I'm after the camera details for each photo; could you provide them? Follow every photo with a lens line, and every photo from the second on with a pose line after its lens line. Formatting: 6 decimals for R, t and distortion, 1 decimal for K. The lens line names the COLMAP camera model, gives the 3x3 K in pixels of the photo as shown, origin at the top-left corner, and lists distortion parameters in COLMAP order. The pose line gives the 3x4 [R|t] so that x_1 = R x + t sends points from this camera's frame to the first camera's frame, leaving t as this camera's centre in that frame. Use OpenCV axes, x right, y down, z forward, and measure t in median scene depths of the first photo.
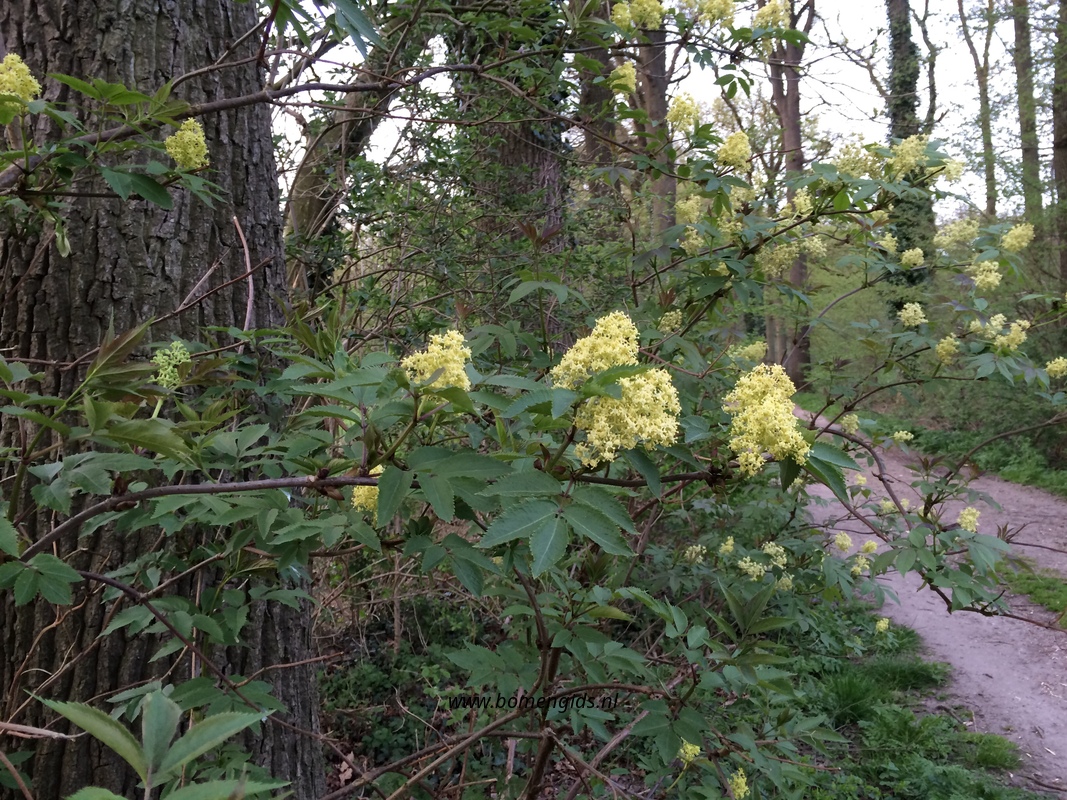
lens RADIAL K [[888.4, 0, 533.5], [0, 888.4, 400.0], [0, 0, 1]] dist [0.008287, 0.002549]
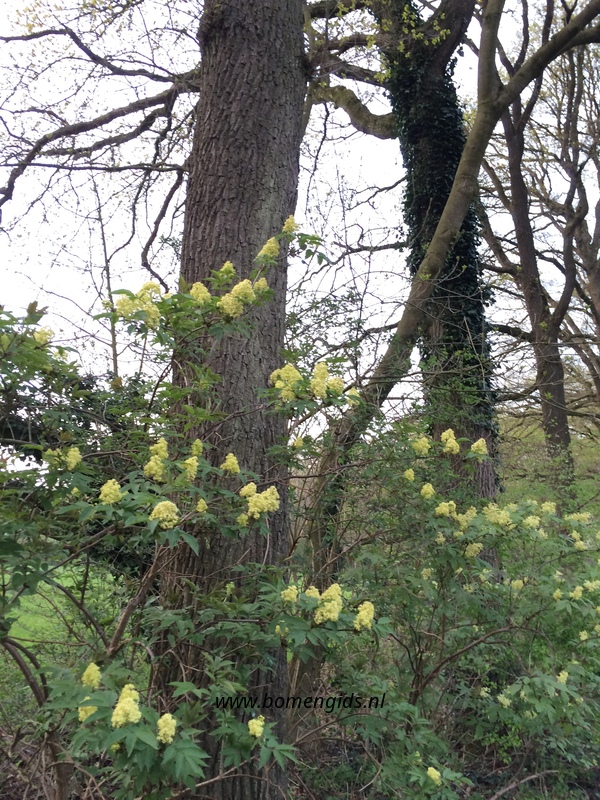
lens RADIAL K [[666.1, 0, 300.0], [0, 666.1, 400.0], [0, 0, 1]] dist [0.008287, 0.002549]
pose [[0.947820, -0.006751, -0.318734, 0.374768], [-0.077113, 0.965234, -0.249755, -0.056848], [0.309339, 0.261301, 0.914347, -0.820706]]
